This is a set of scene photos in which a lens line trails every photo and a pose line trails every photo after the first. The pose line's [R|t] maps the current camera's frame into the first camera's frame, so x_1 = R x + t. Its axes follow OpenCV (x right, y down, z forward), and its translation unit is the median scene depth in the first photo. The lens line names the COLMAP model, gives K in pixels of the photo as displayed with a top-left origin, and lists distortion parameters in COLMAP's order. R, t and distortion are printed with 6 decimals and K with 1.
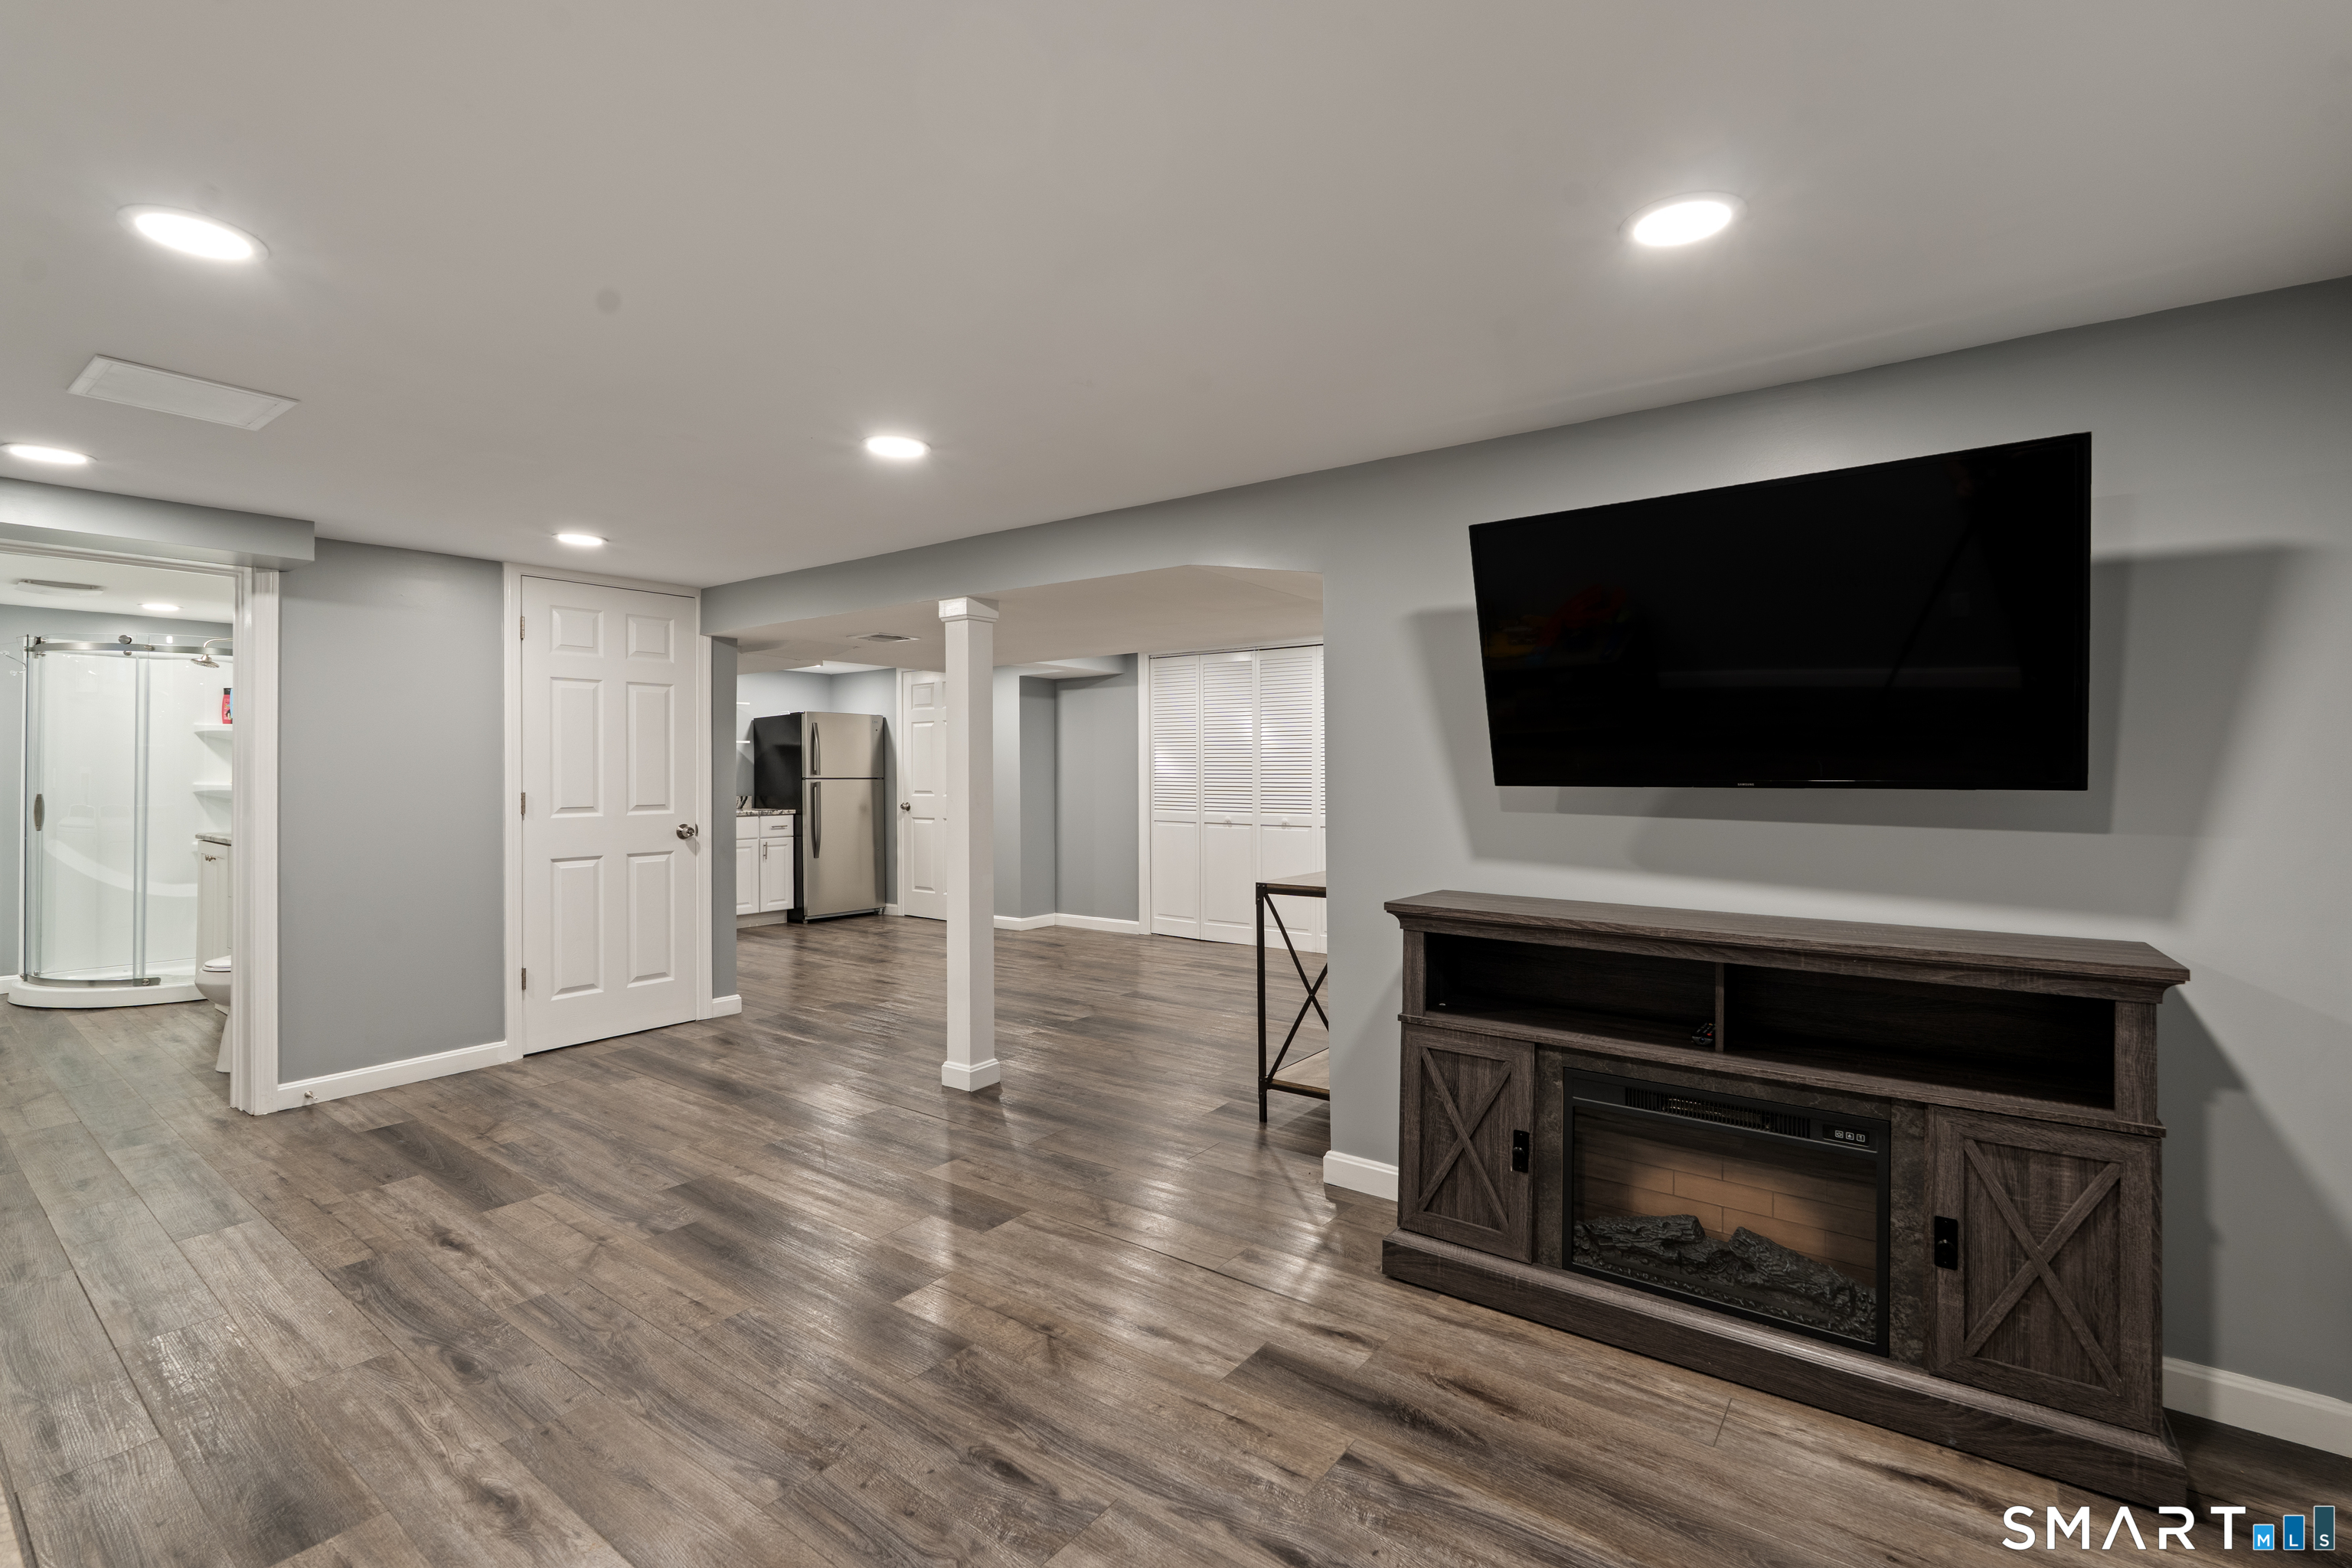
lens RADIAL K [[1050.1, 0, 1171.7], [0, 1050.1, 763.7], [0, 0, 1]] dist [-0.000478, 0.000402]
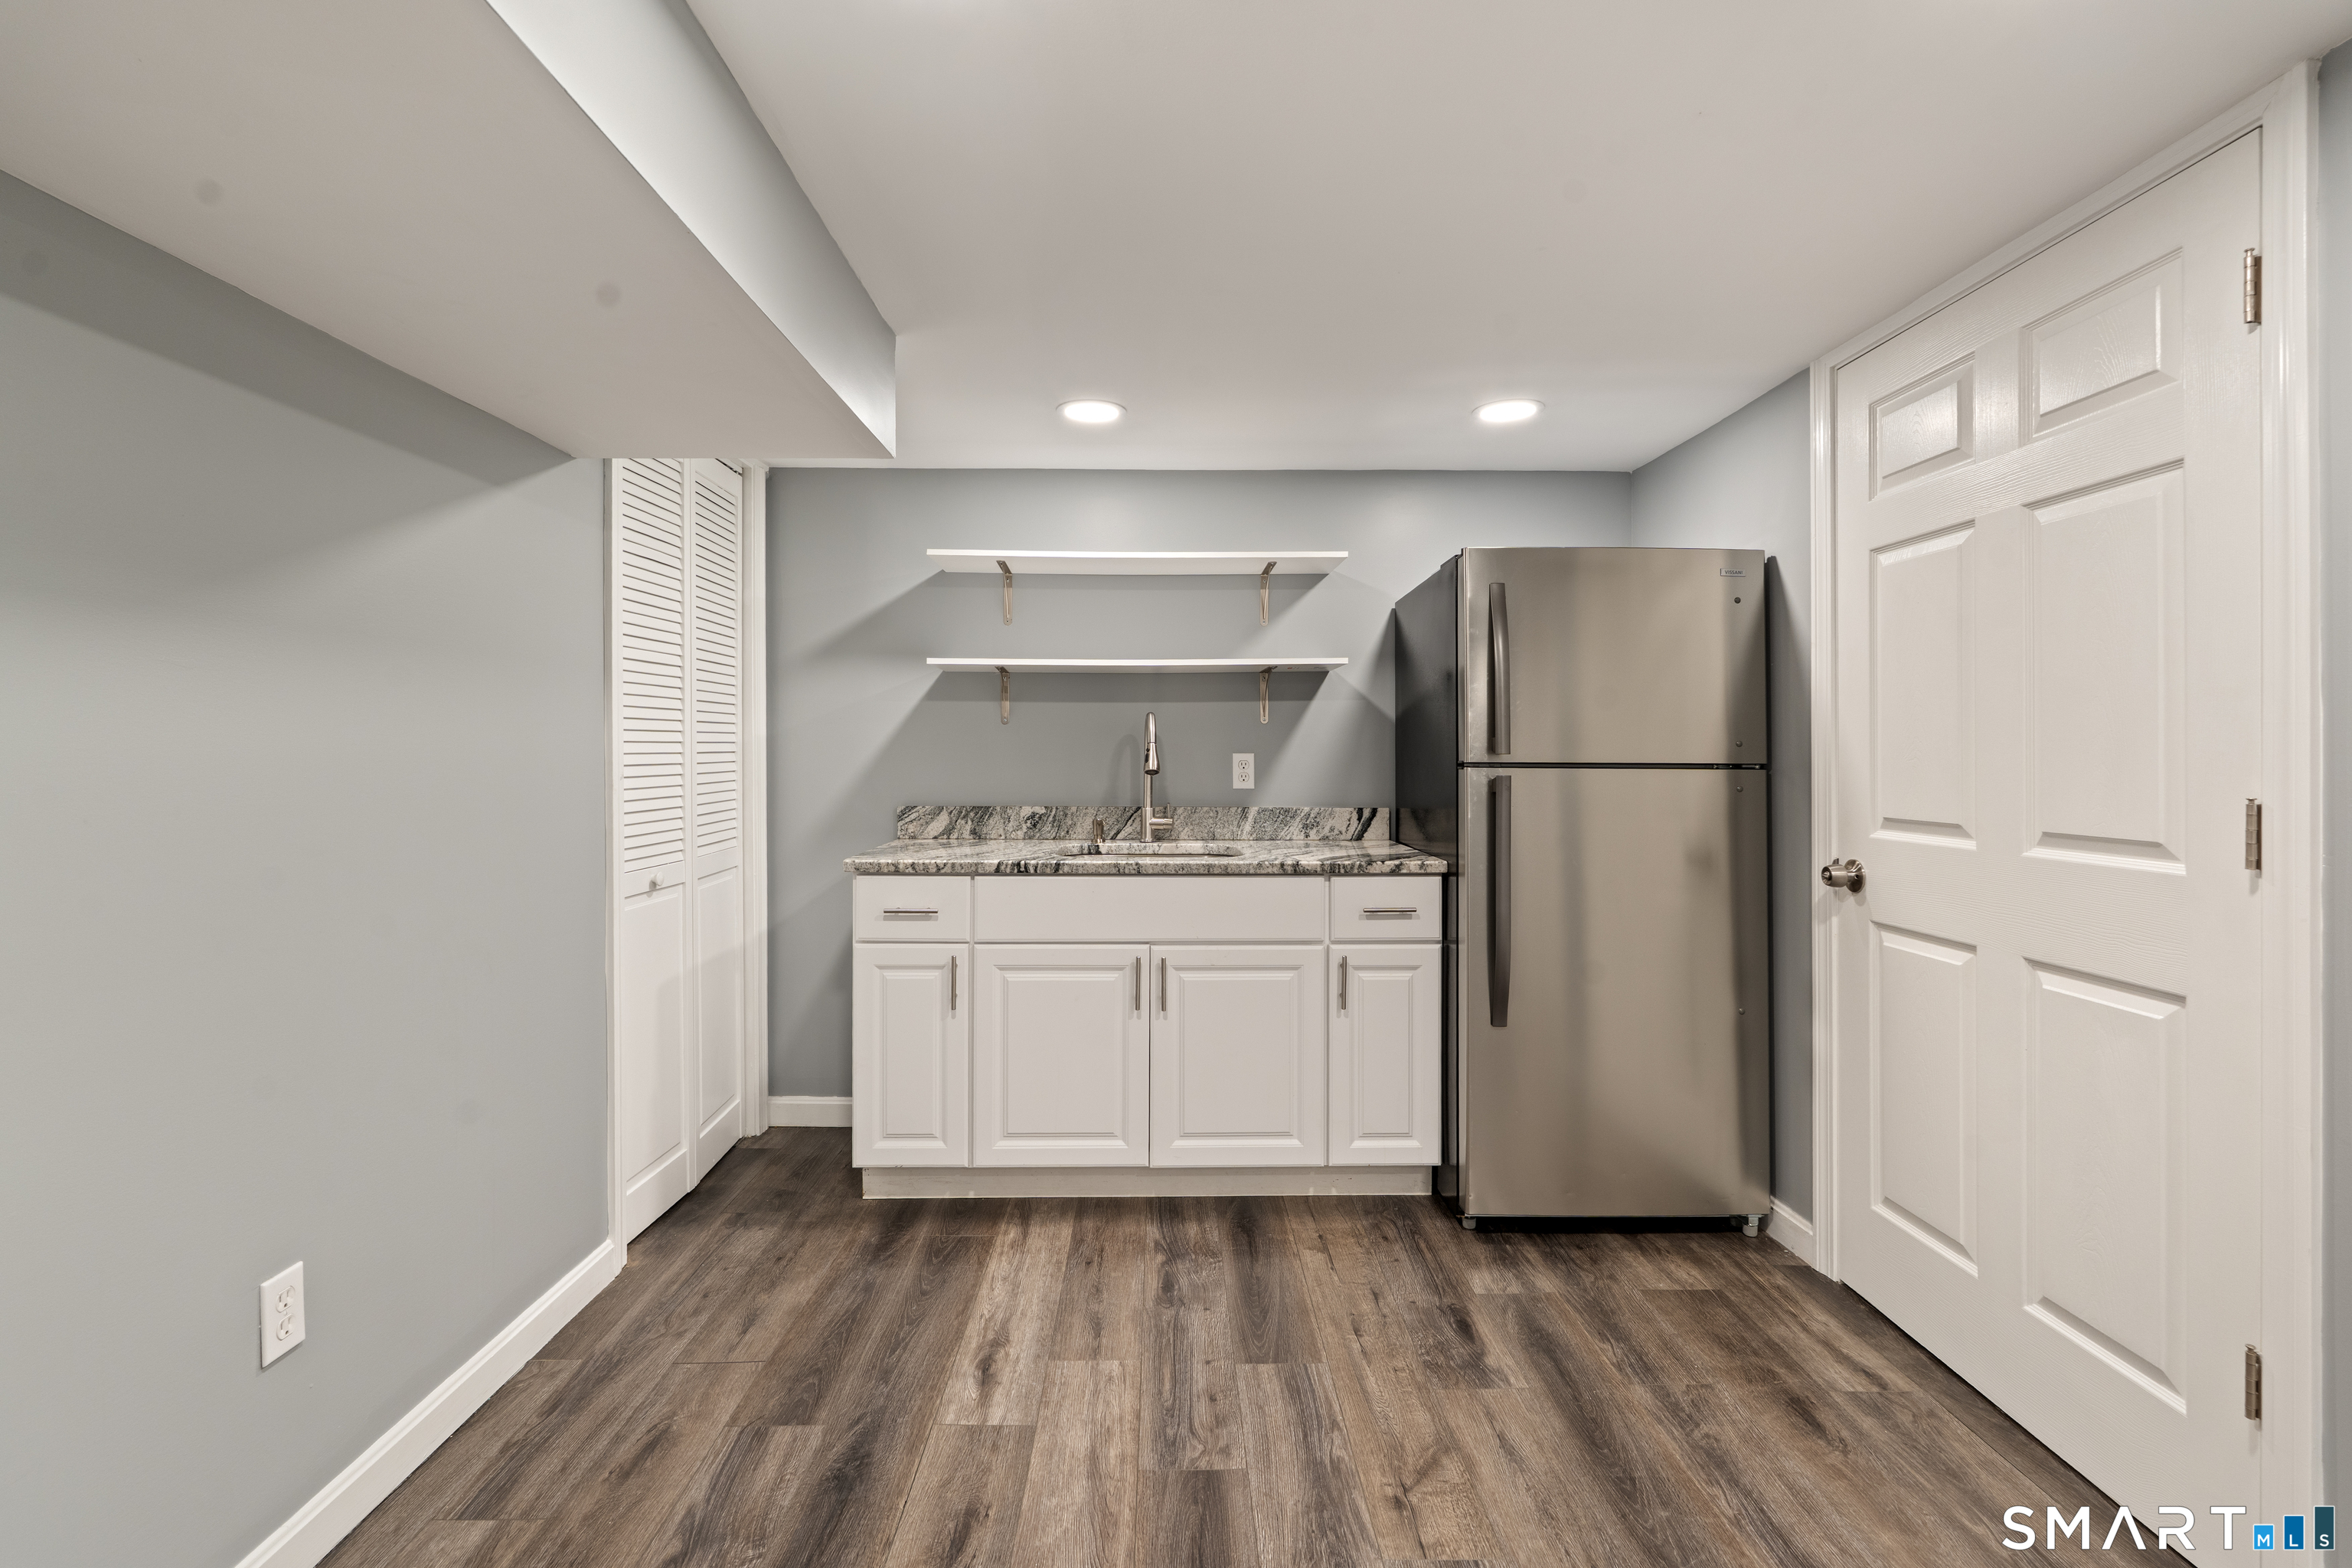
lens RADIAL K [[1050.1, 0, 1171.7], [0, 1050.1, 763.7], [0, 0, 1]] dist [-0.000478, 0.000402]
pose [[0.614031, 0.011819, -0.789194, -0.299250], [0.004371, 0.999822, 0.018375, 0.014270], [0.789270, -0.014733, 0.613869, 1.415231]]
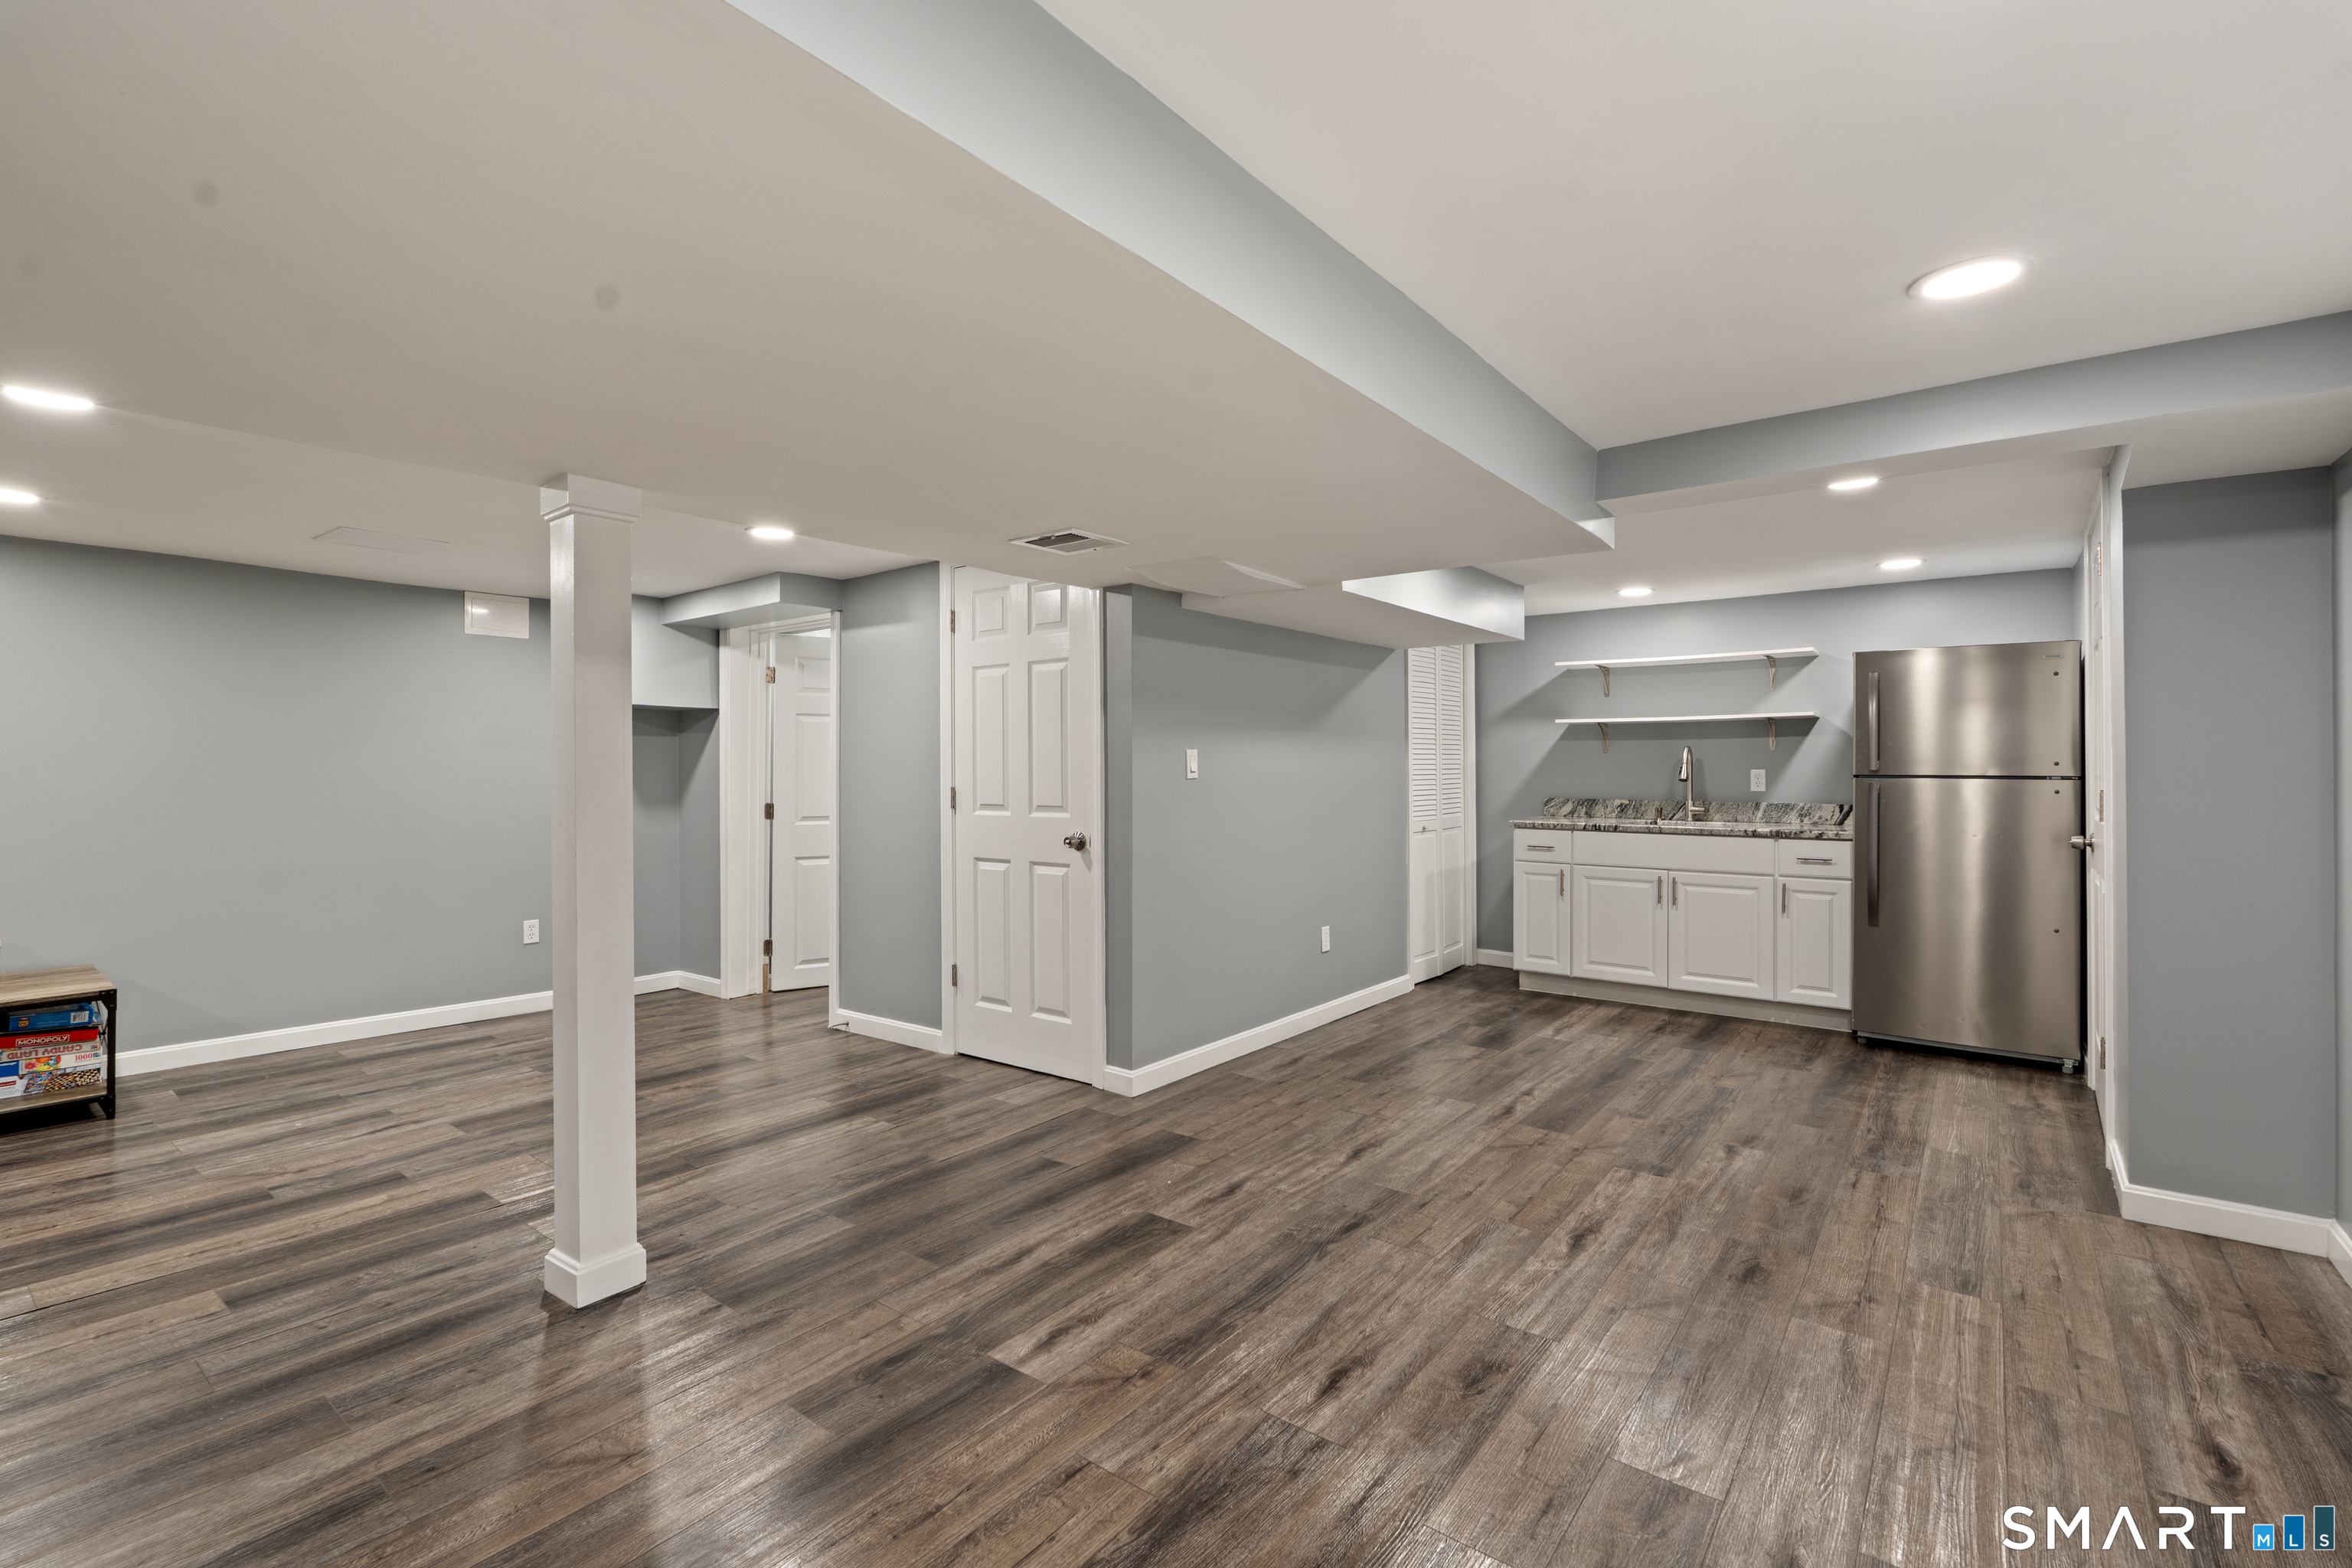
lens RADIAL K [[1050.1, 0, 1171.7], [0, 1050.1, 763.7], [0, 0, 1]] dist [-0.000478, 0.000402]
pose [[-0.011507, -0.000436, -0.999934, 0.380520], [0.009601, 0.999954, -0.000546, 0.007926], [0.999888, -0.009607, -0.011503, 1.244812]]
